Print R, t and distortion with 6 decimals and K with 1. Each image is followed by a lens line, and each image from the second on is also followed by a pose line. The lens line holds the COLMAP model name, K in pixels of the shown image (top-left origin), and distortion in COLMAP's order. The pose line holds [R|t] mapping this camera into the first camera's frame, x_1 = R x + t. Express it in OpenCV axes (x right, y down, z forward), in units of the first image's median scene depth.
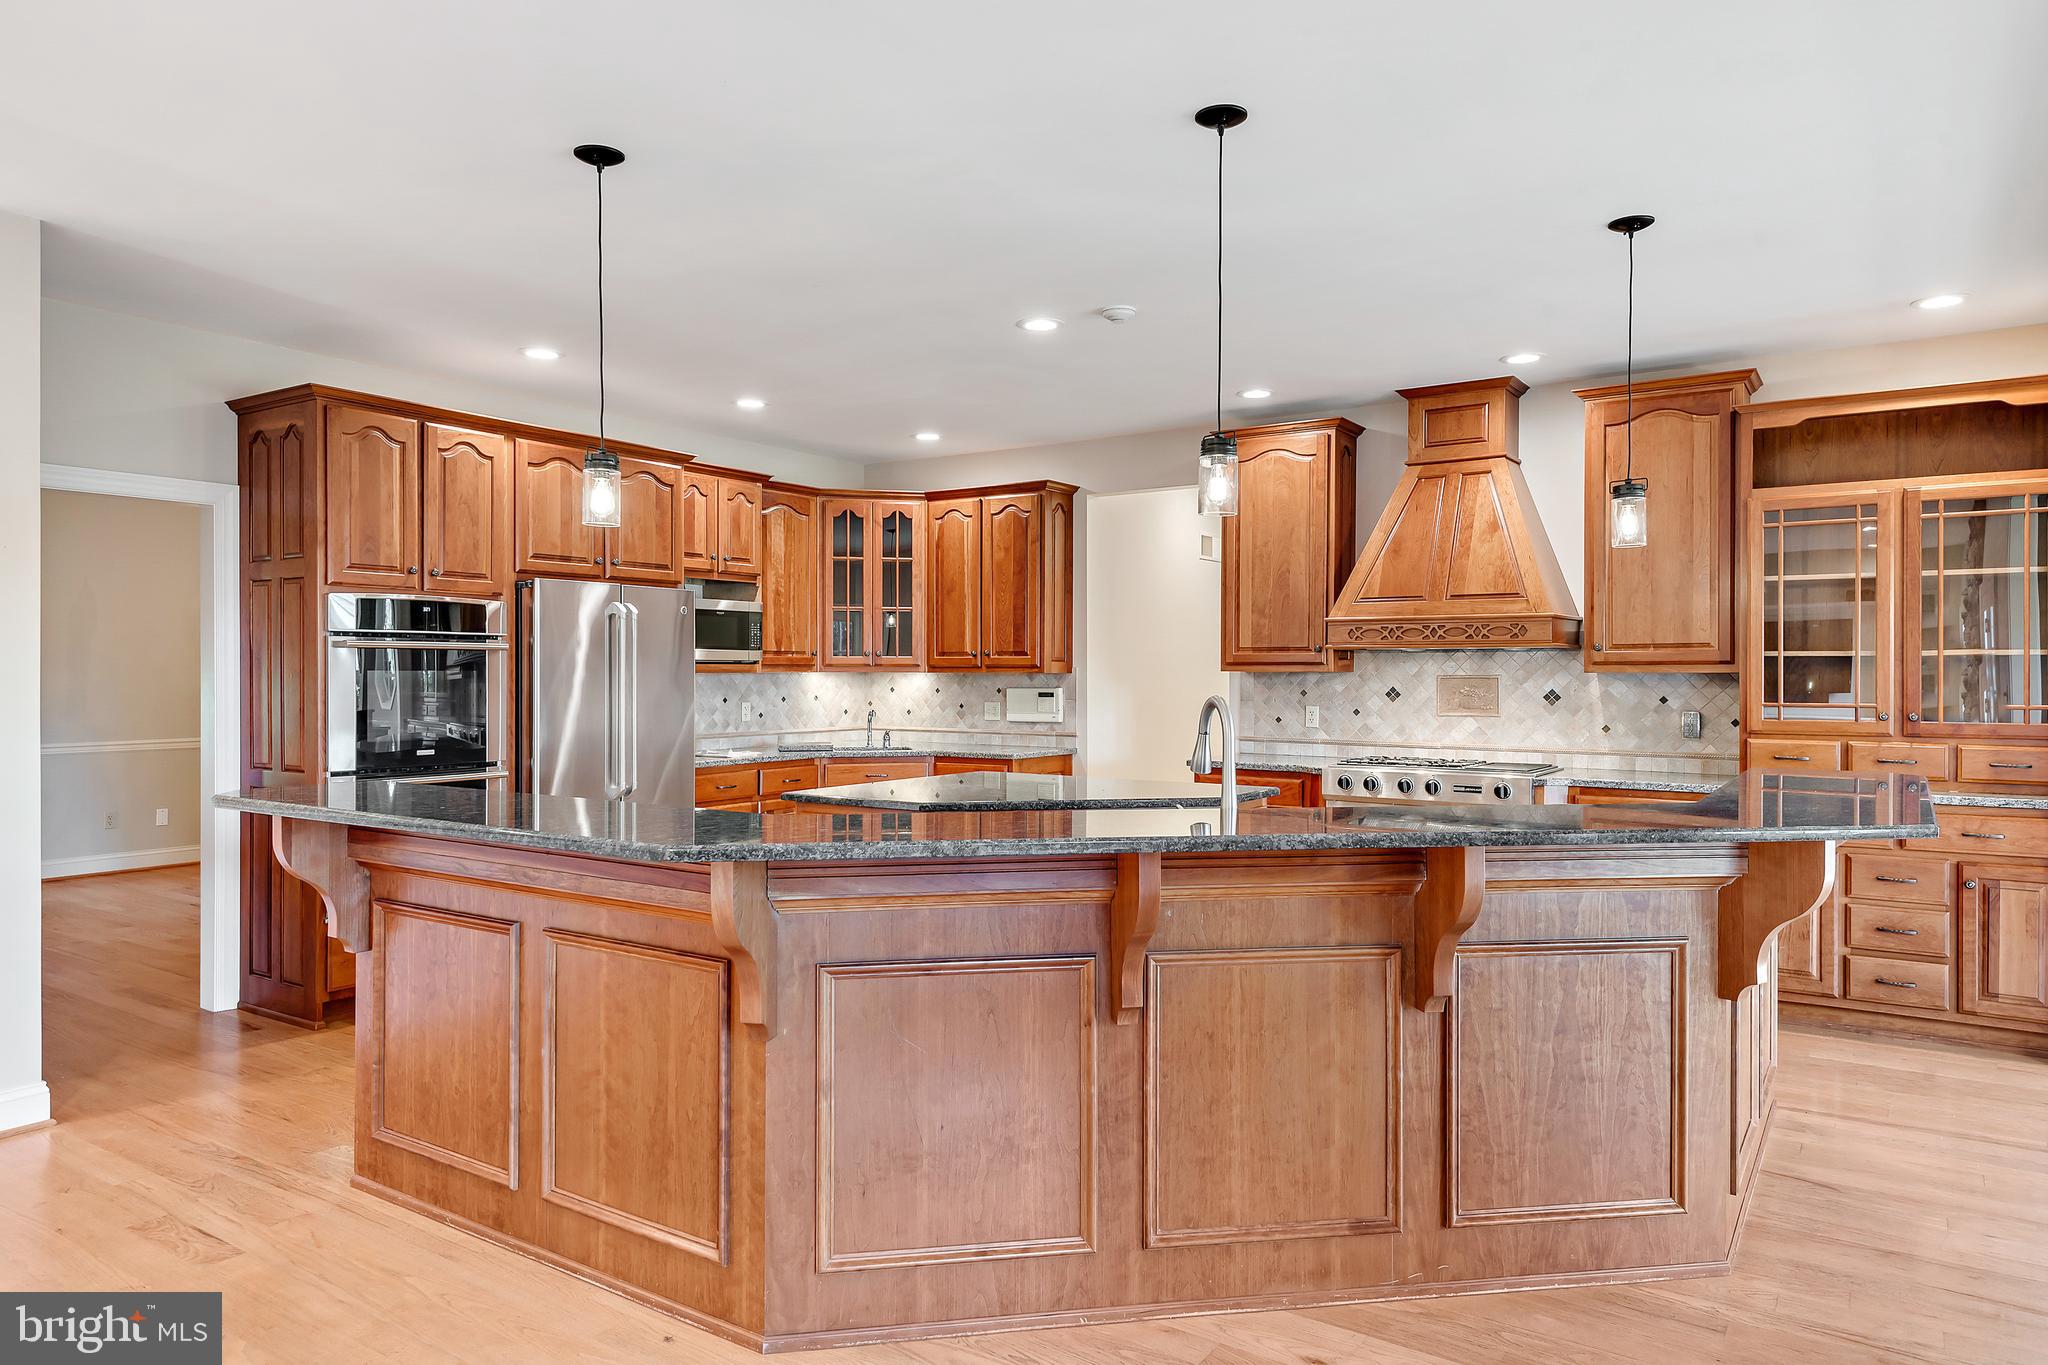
lens RADIAL K [[1286.9, 0, 1016.9], [0, 1286.9, 681.4], [0, 0, 1]] dist [-0.000532, -0.000159]
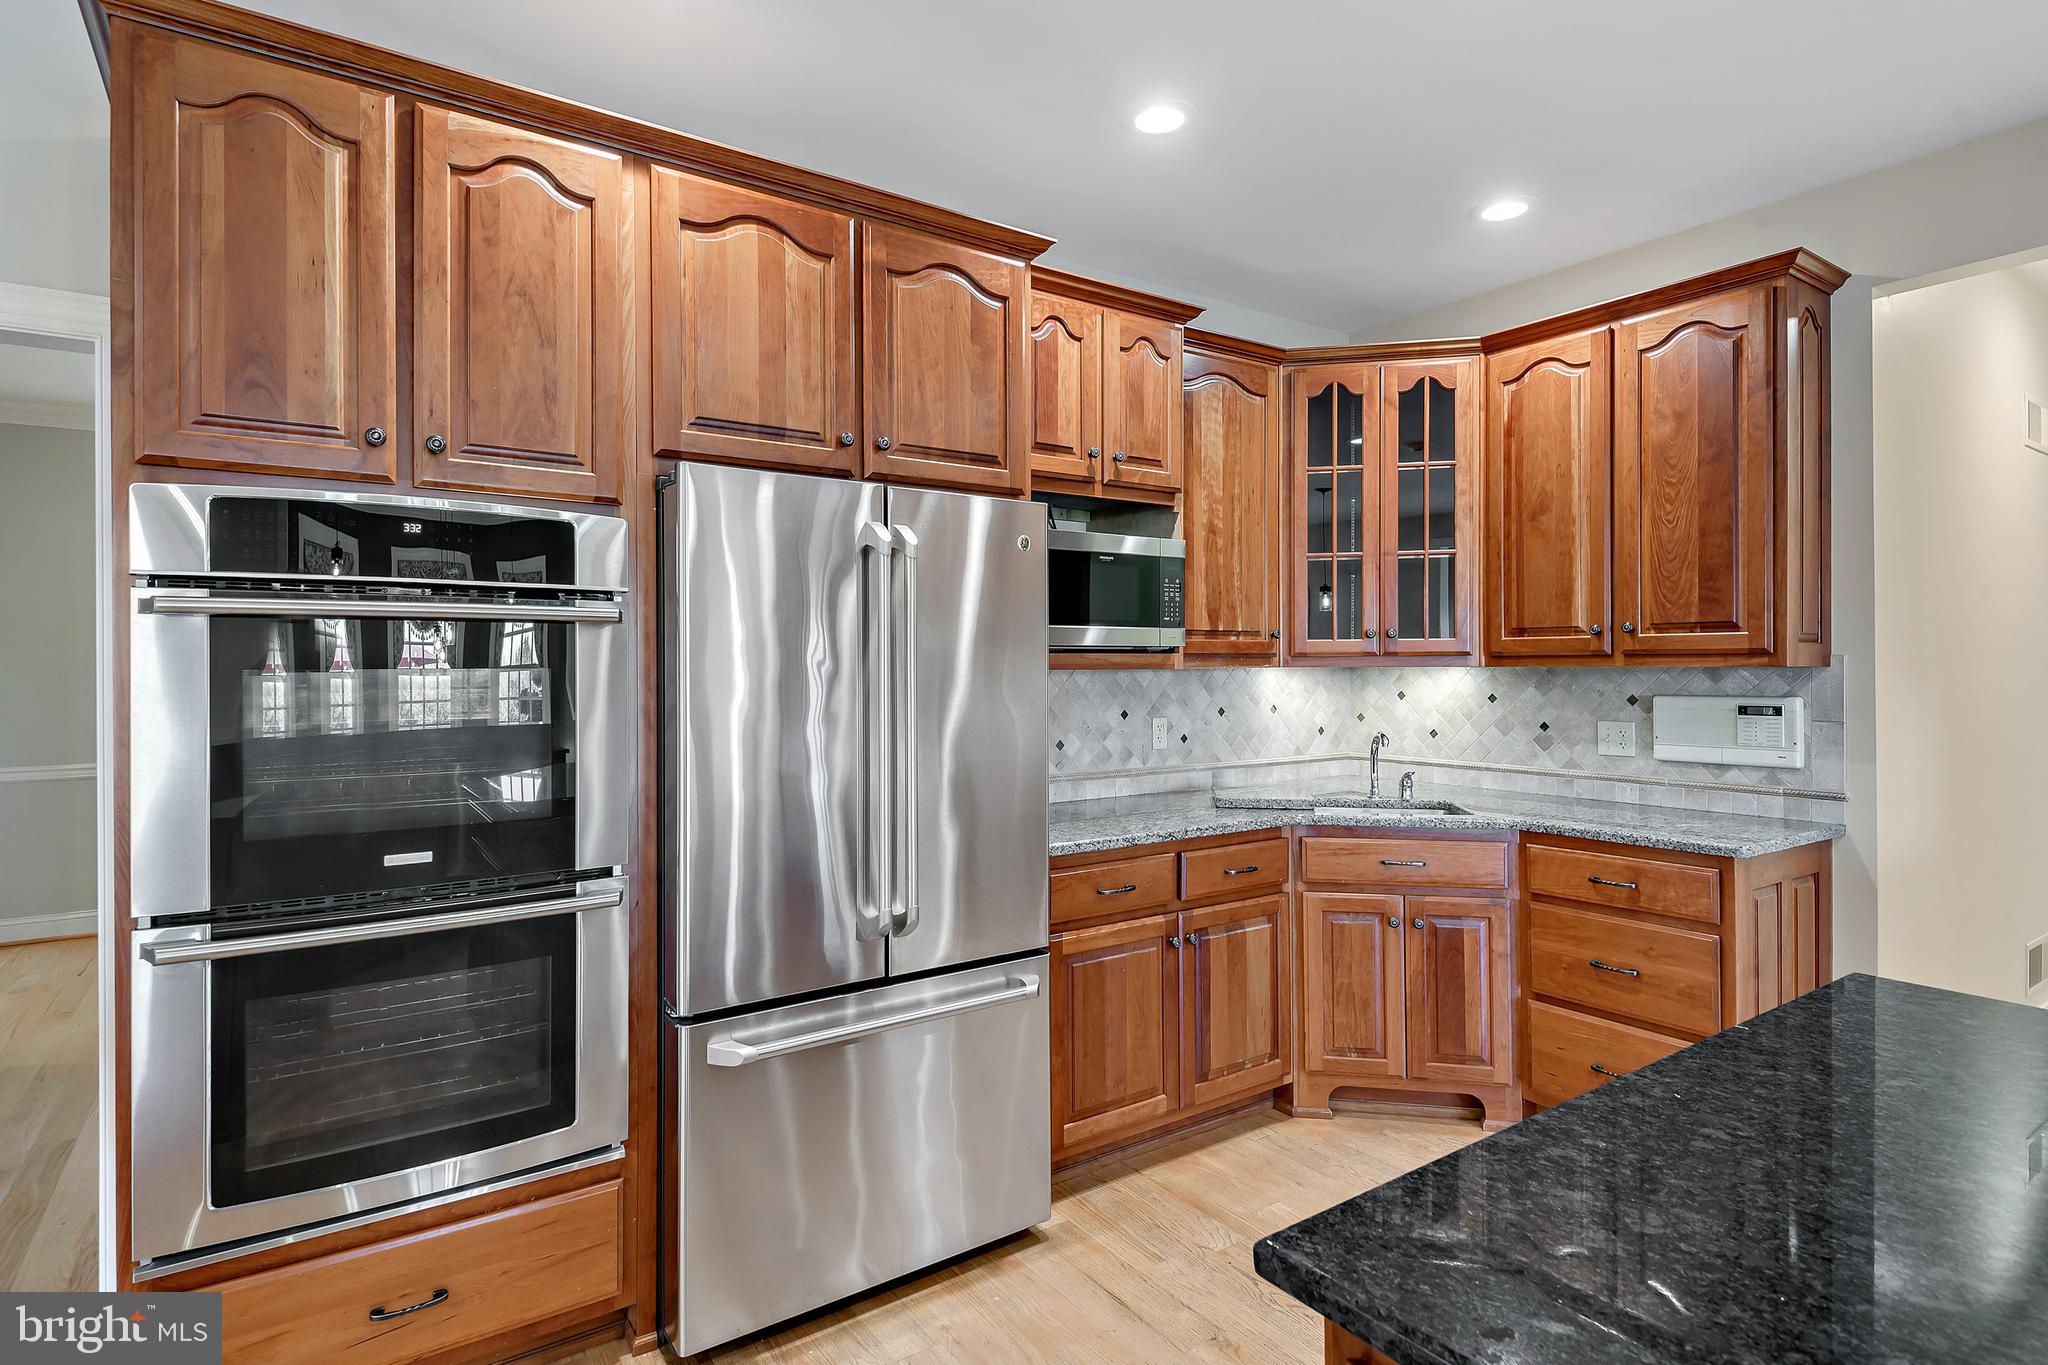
lens RADIAL K [[1040.8, 0, 1010.9], [0, 1040.8, 672.5], [0, 0, 1]] dist [0.021994, -0.004724]
pose [[0.933671, -0.003905, -0.358110, -0.103932], [0.003090, 0.999991, -0.002848, -0.003995], [0.358118, 0.001553, 0.933675, 0.536534]]
